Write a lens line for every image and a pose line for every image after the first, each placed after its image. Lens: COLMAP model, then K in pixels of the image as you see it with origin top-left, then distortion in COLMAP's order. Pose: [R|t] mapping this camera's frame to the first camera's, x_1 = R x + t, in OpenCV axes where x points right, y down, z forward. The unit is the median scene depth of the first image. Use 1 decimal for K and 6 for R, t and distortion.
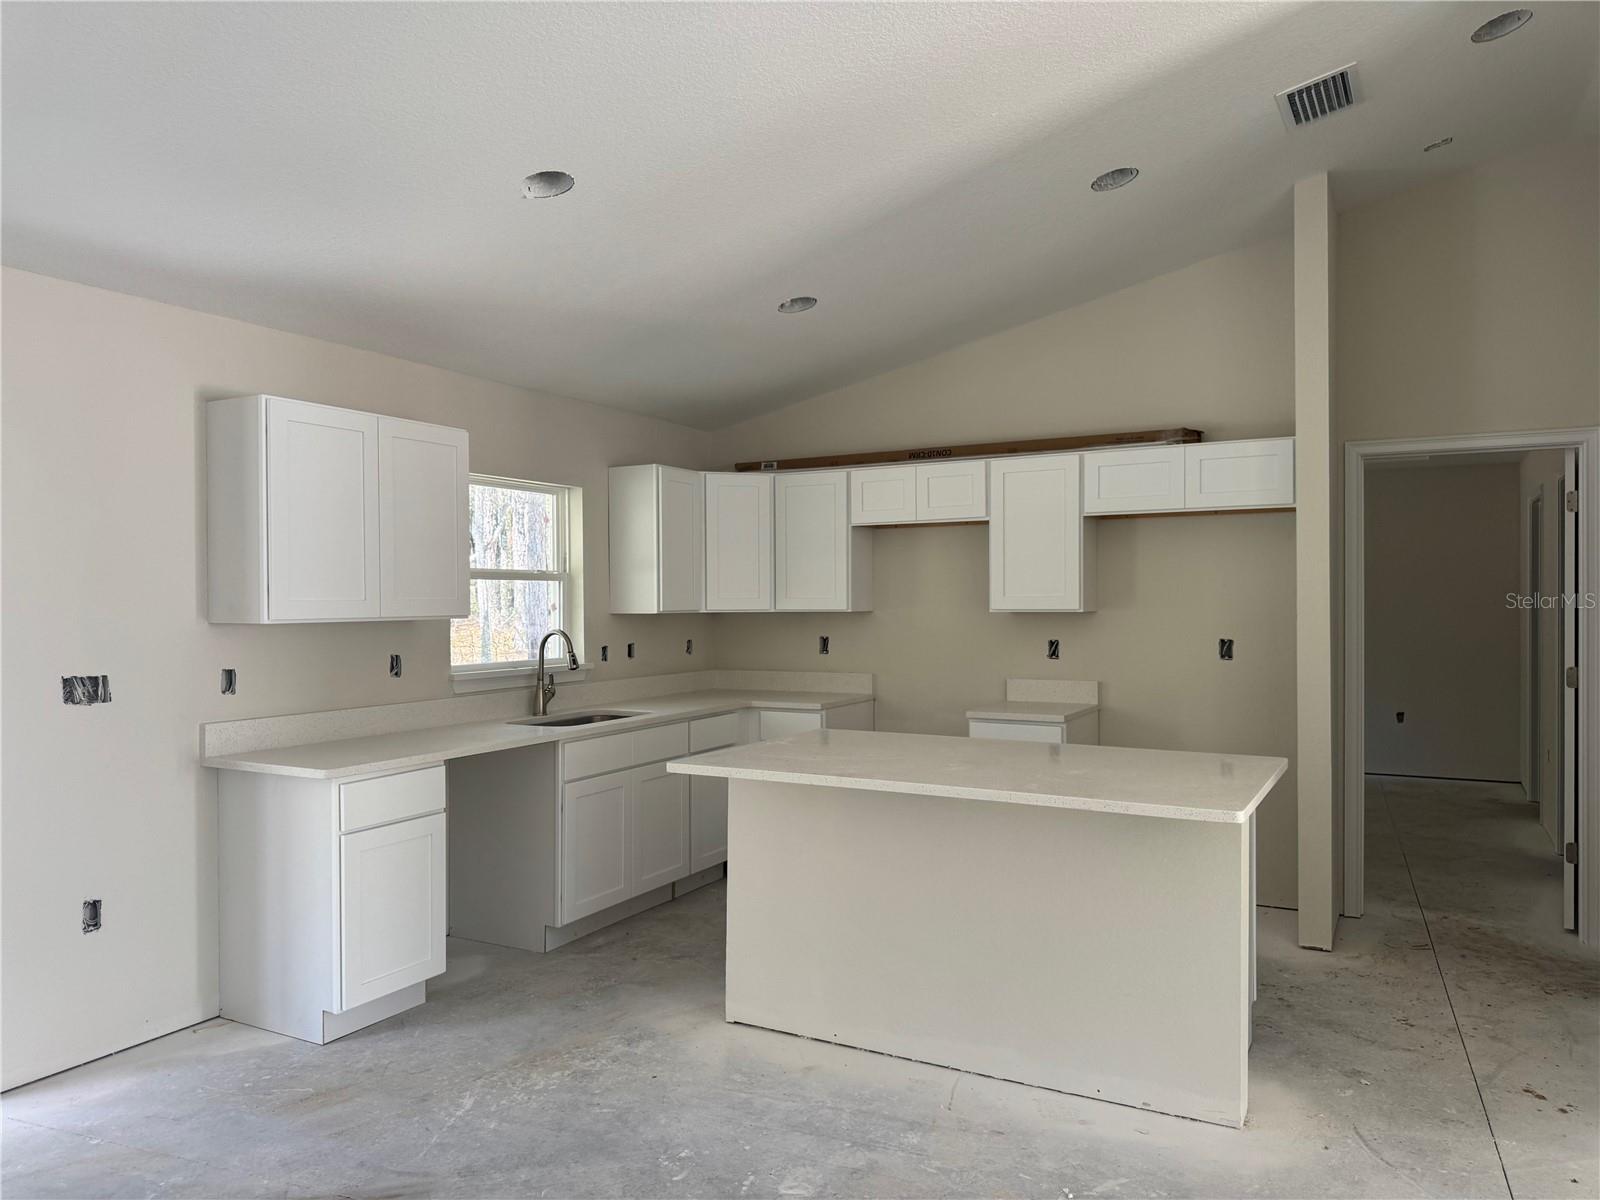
lens RADIAL K [[1146.7, 0, 790.6], [0, 1146.7, 598.2], [0, 0, 1]] dist [0.099289, -0.108210]
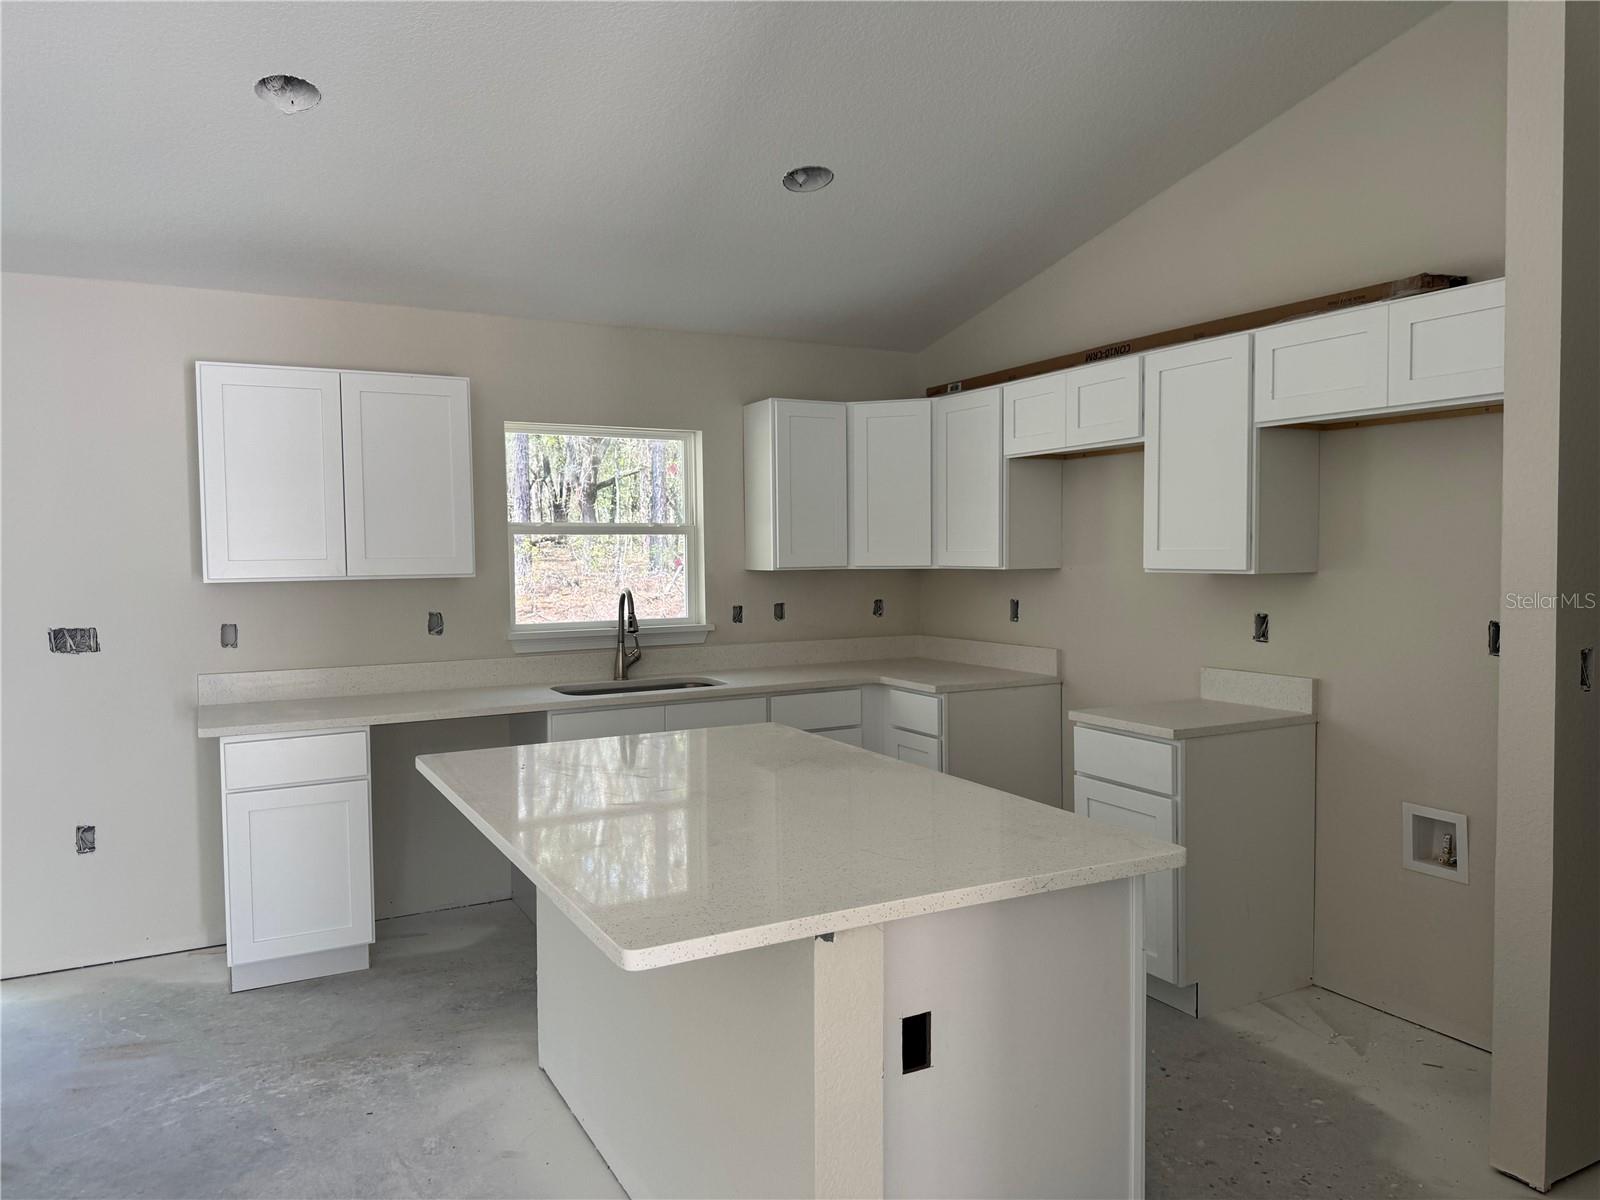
lens RADIAL K [[1146.7, 0, 790.6], [0, 1146.7, 598.2], [0, 0, 1]] dist [0.099289, -0.108210]
pose [[0.834116, 0.020969, -0.551191, 0.403980], [0.006653, 0.998822, 0.048066, -0.008066], [0.551549, -0.043760, 0.832994, 0.302671]]
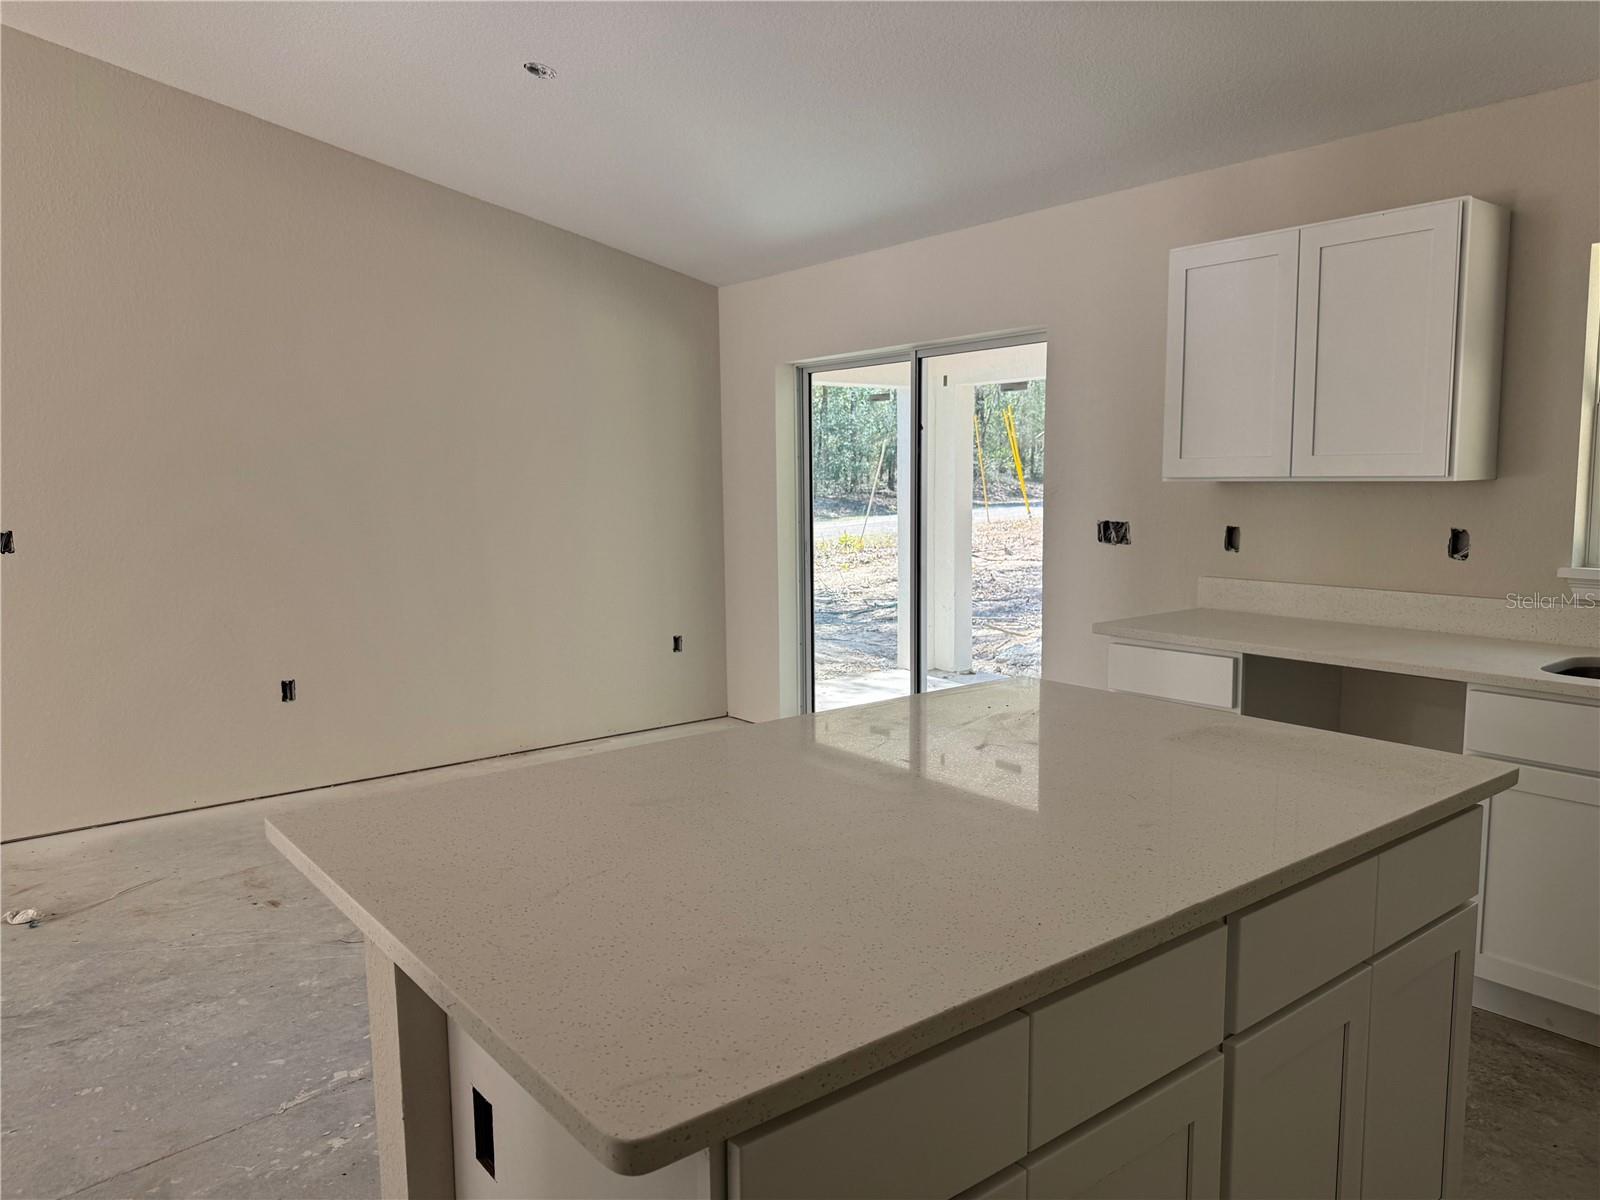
lens RADIAL K [[1146.7, 0, 790.6], [0, 1146.7, 598.2], [0, 0, 1]] dist [0.099289, -0.108210]
pose [[-0.389244, 0.115365, -0.913882, 0.443818], [0.015108, 0.992792, 0.118891, -0.001980], [0.921011, 0.032470, -0.388182, 0.790736]]
